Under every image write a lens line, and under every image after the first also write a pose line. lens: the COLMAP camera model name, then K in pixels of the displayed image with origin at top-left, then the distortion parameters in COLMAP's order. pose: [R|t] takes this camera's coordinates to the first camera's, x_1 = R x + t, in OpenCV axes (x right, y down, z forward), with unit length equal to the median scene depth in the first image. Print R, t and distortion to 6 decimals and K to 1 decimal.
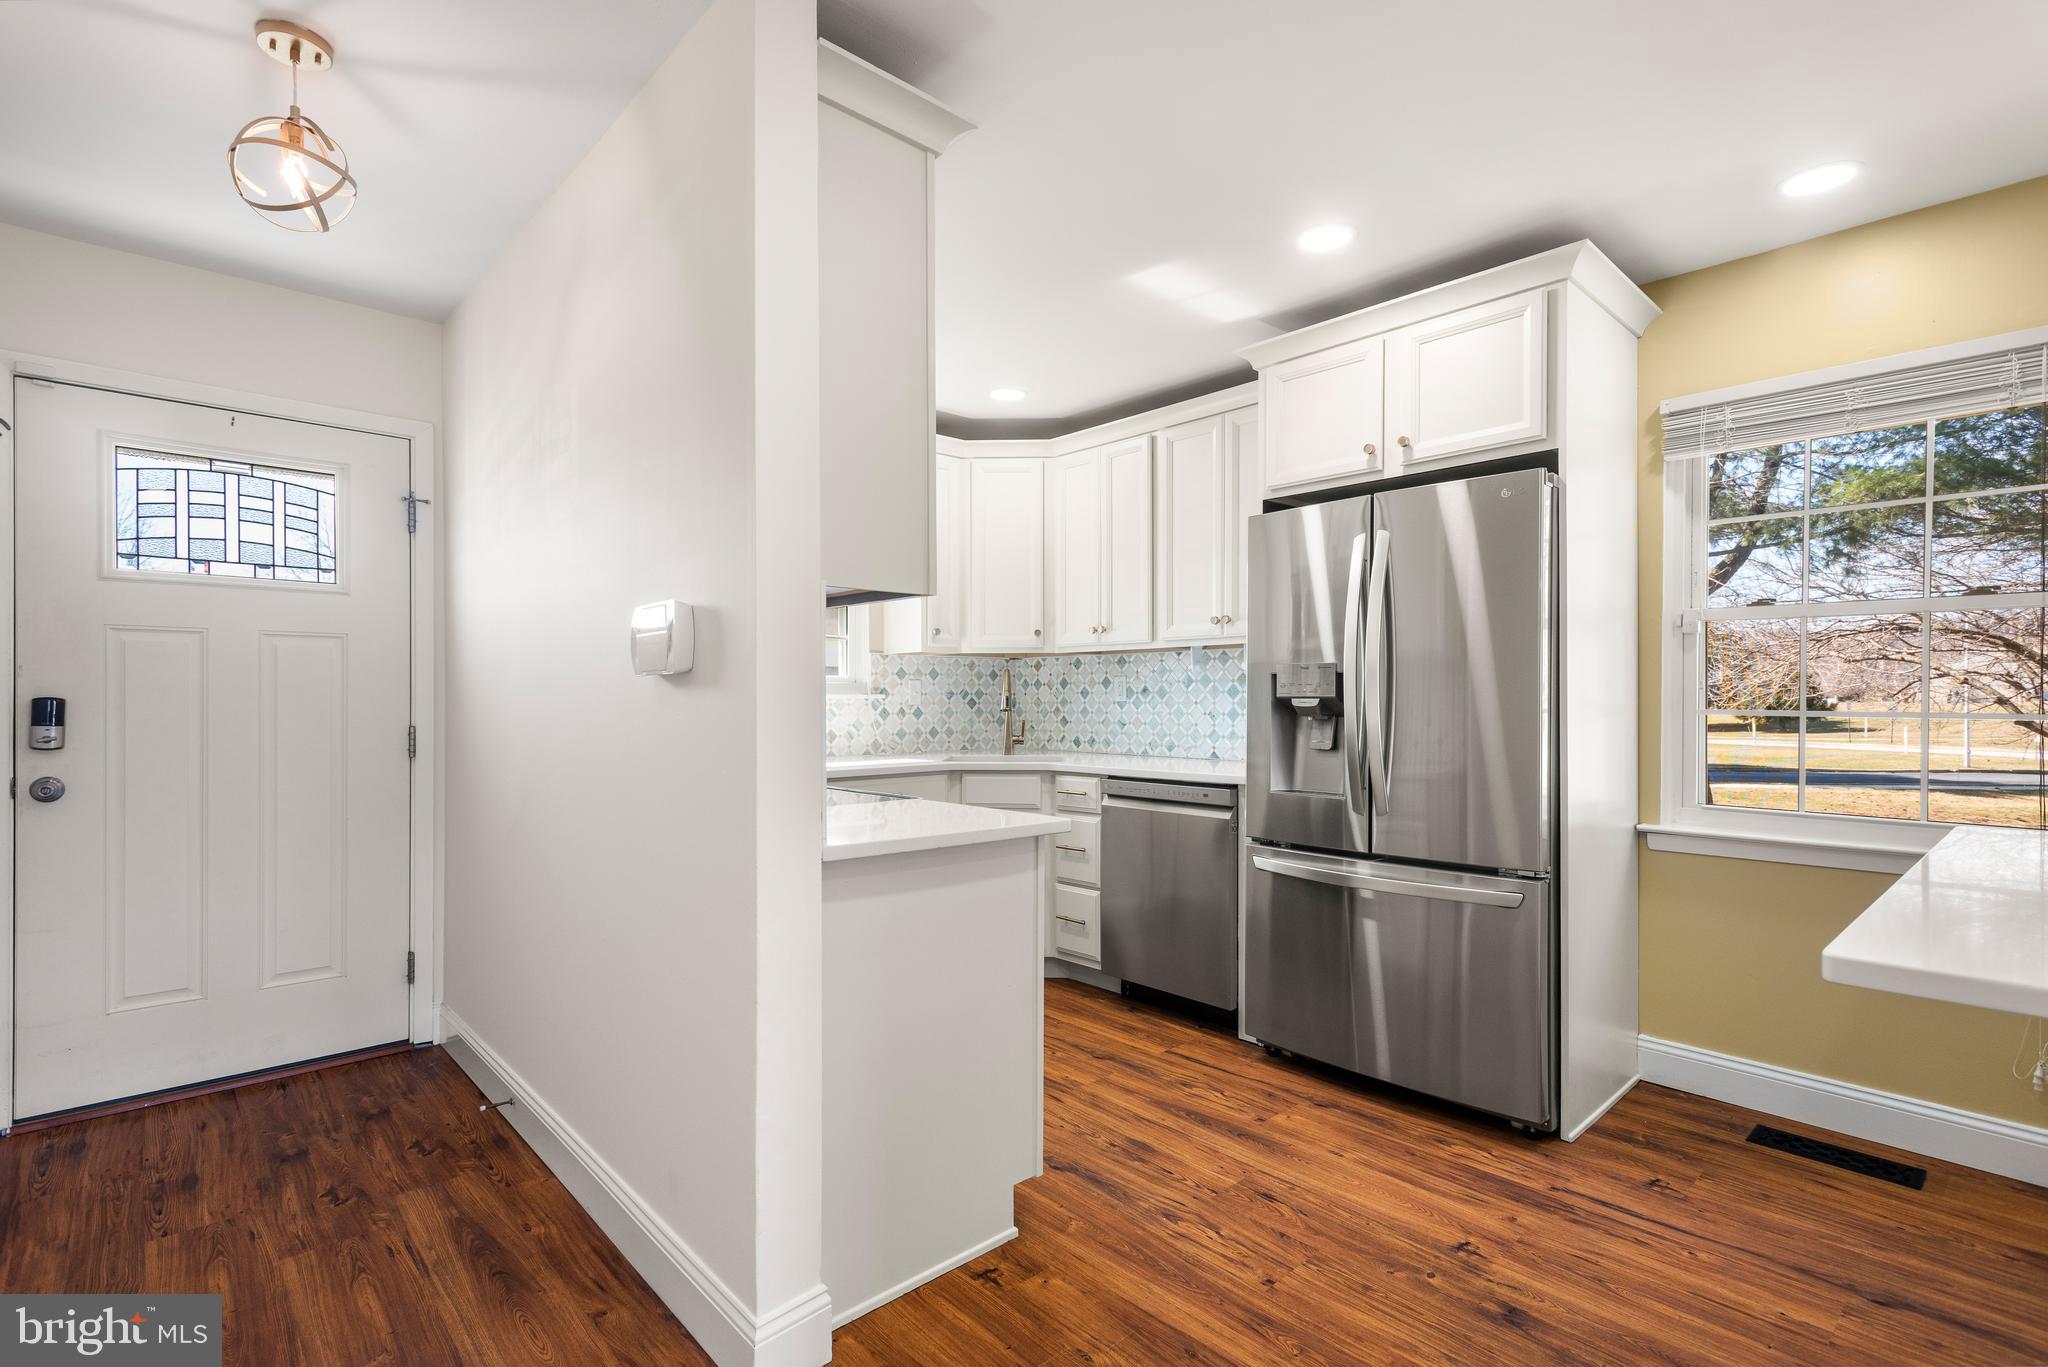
lens RADIAL K [[985.1, 0, 1023.4], [0, 985.1, 691.9], [0, 0, 1]] dist [0.027017, -0.007058]
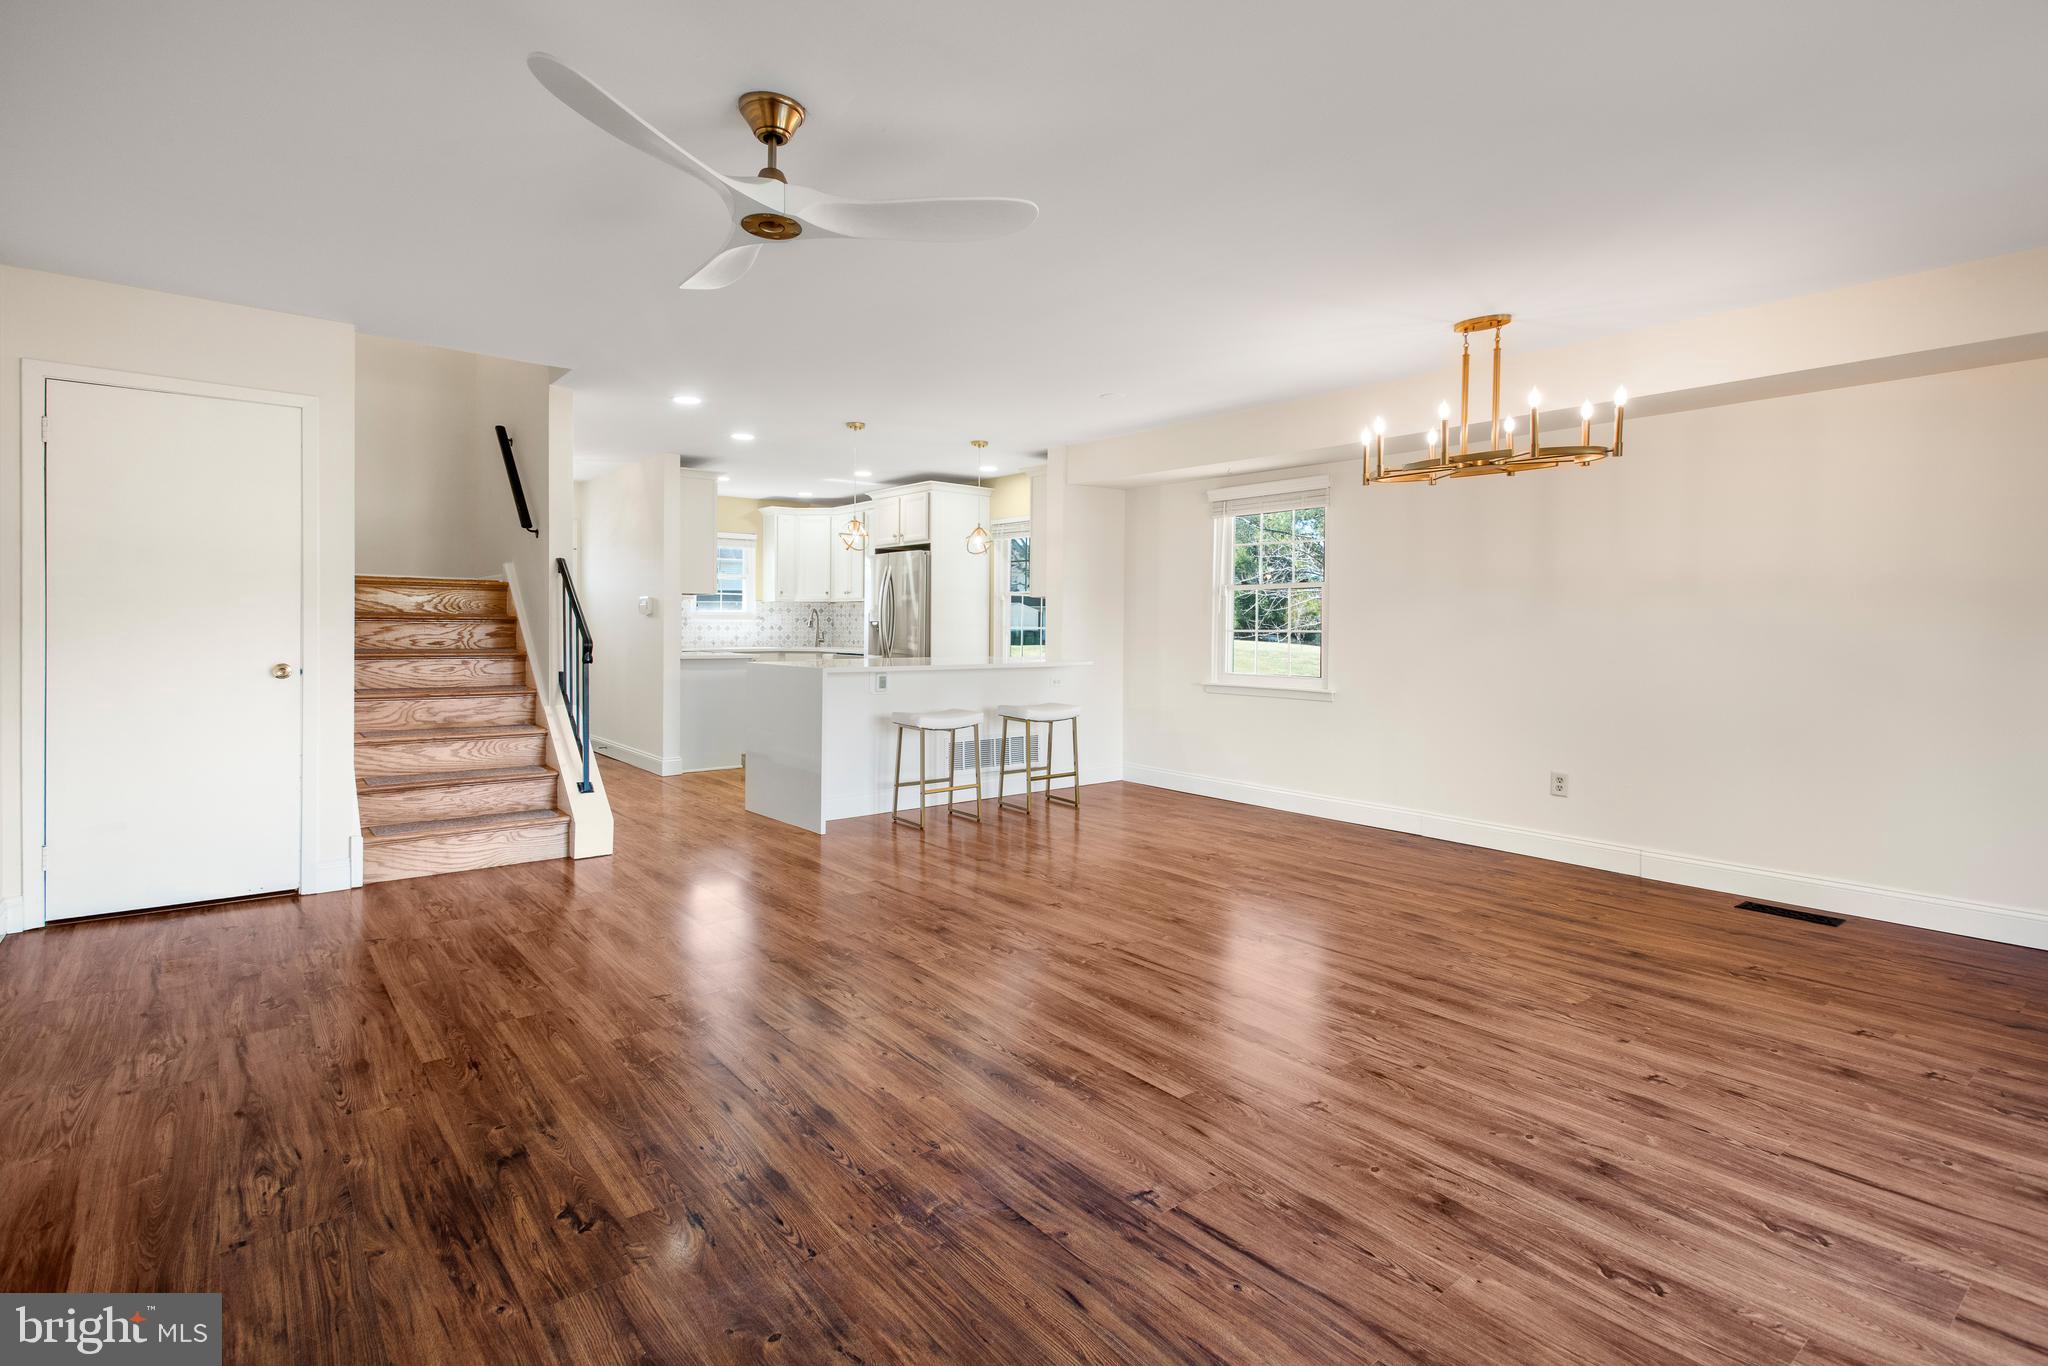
lens RADIAL K [[985.1, 0, 1033.7], [0, 985.1, 685.7], [0, 0, 1]] dist [0.027017, -0.007058]
pose [[0.998269, 0.011315, -0.057707, 0.805732], [-0.007266, 0.997529, 0.069883, -0.011904], [0.058355, -0.069342, 0.995885, -1.630355]]
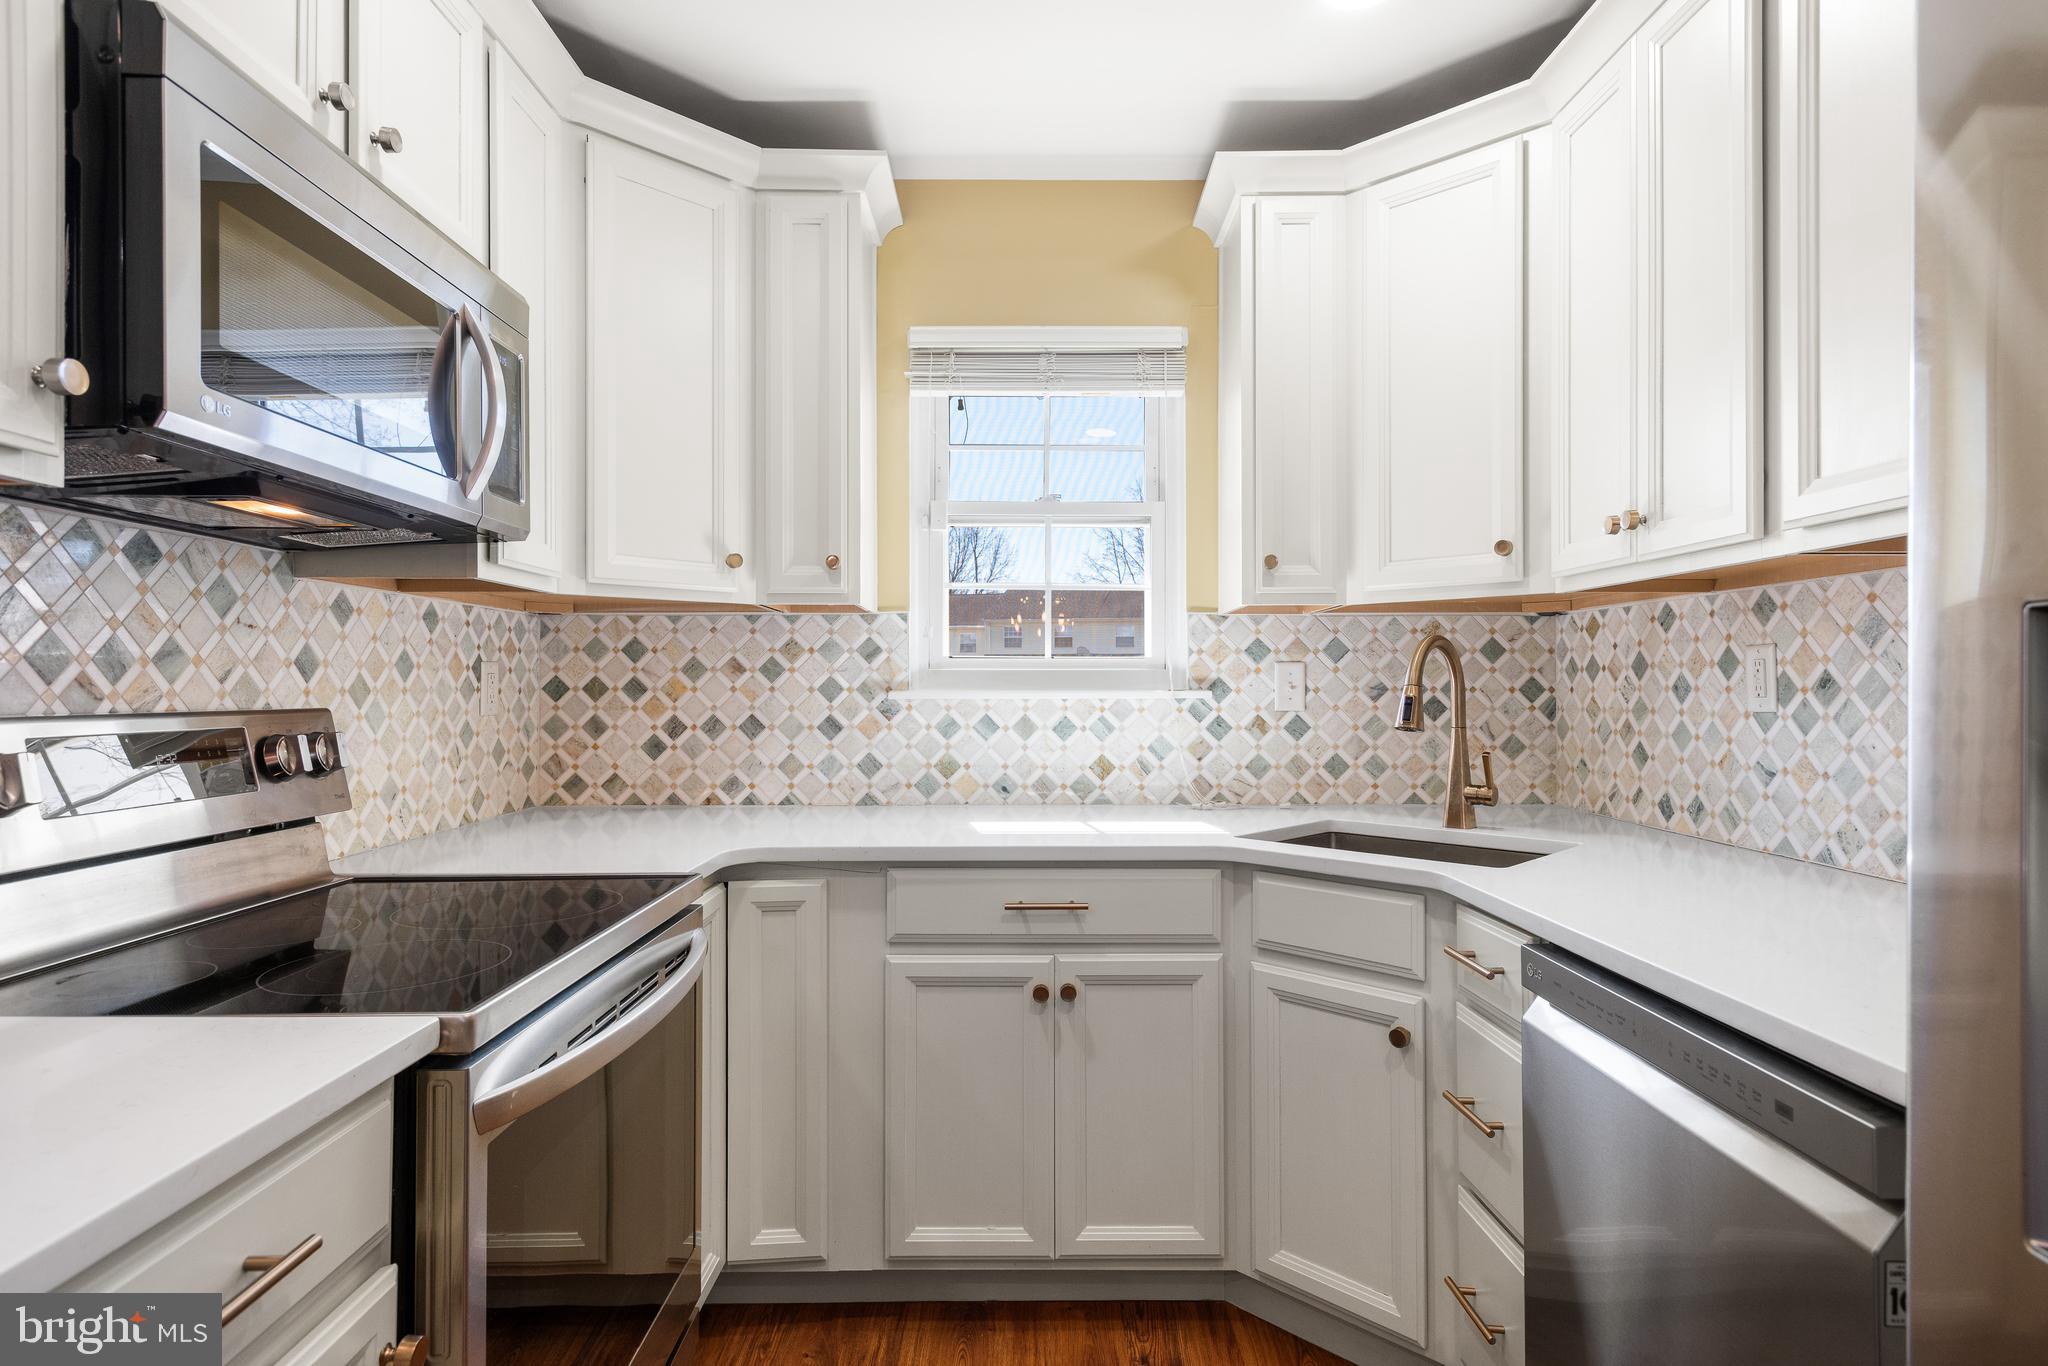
lens RADIAL K [[1097.0, 0, 1012.9], [0, 1097.0, 674.3], [0, 0, 1]] dist [0.016224, 0.000644]
pose [[0.740828, -0.005616, -0.671671, 0.228360], [0.003571, 0.999984, -0.004423, -0.005376], [0.671685, 0.000878, 0.740836, 0.659318]]
